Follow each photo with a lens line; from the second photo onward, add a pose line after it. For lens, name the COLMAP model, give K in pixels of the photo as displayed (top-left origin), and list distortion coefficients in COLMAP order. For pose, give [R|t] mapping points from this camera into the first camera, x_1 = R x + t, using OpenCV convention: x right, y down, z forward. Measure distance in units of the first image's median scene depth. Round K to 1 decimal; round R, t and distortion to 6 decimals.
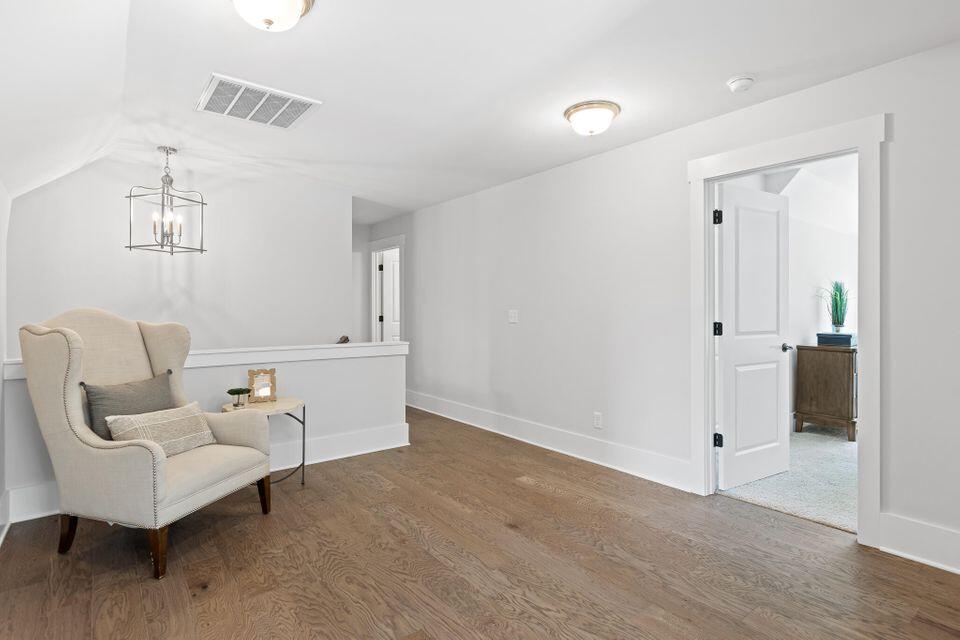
lens RADIAL K [[502.7, 0, 480.0], [0, 502.7, 320.0], [0, 0, 1]] dist [0.003541, 0.000707]
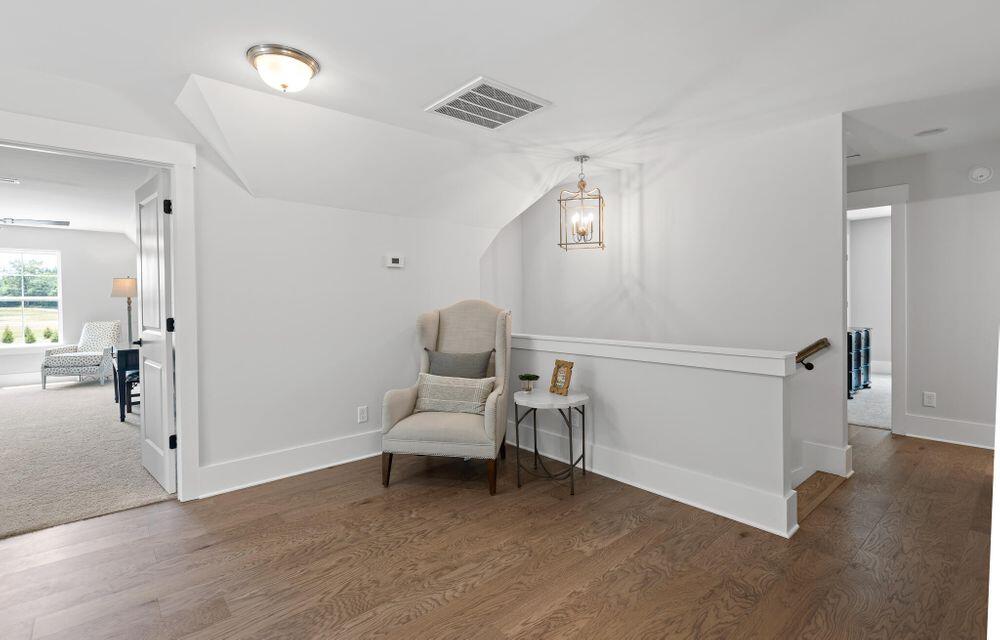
lens RADIAL K [[459.6, 0, 483.7], [0, 459.6, 316.0], [0, 0, 1]] dist [-0.000345, -0.000410]
pose [[0.034583, 0.034375, -0.998810, 0.499418], [-0.009152, 0.999377, 0.034078, -0.020684], [0.999360, 0.007962, 0.034876, 0.901757]]
